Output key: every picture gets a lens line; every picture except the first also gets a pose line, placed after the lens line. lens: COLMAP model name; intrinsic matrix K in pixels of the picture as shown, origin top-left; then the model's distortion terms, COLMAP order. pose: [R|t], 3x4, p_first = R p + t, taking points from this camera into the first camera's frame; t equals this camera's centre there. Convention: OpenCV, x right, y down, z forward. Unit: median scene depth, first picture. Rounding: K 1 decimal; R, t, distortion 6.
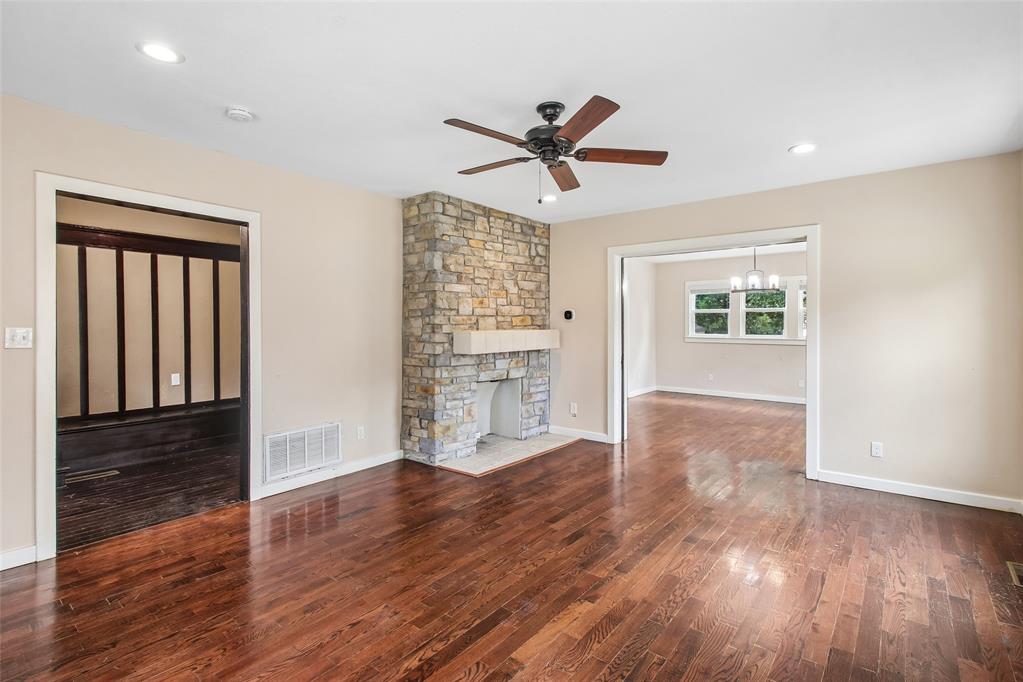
lens RADIAL K [[475.5, 0, 510.7], [0, 475.5, 327.9], [0, 0, 1]] dist [0.000356, -0.000009]
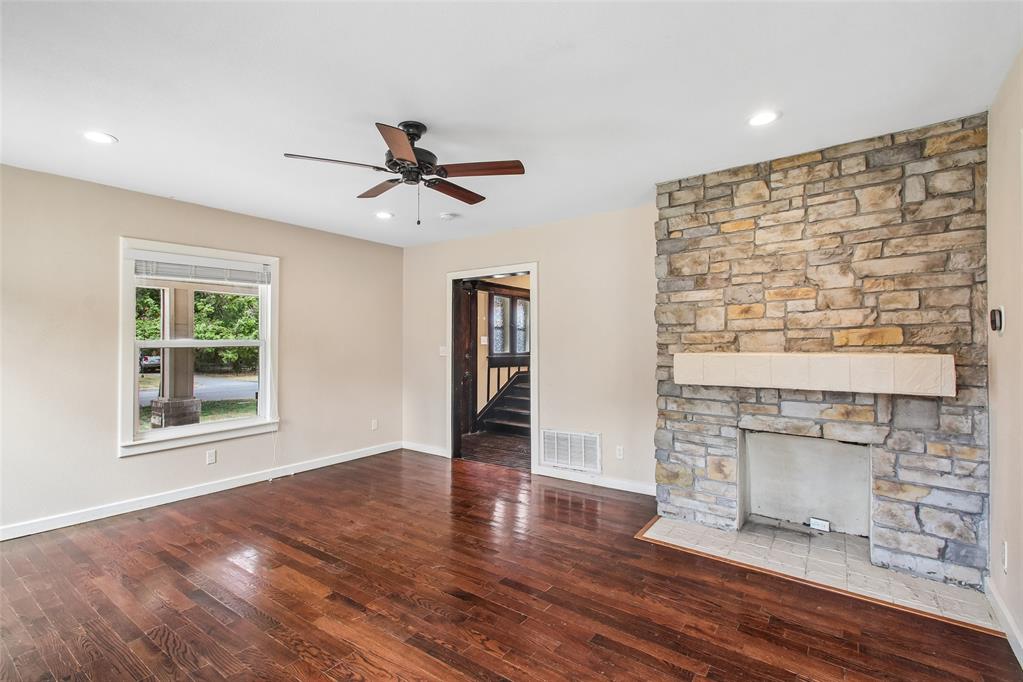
lens RADIAL K [[490.9, 0, 511.5], [0, 490.9, 341.0], [0, 0, 1]] dist [0.045160, 0.000090]
pose [[0.029485, -0.004003, -0.999557, 0.619747], [-0.000302, 0.999992, -0.004013, -0.008038], [0.999565, 0.000421, 0.029483, 0.639579]]
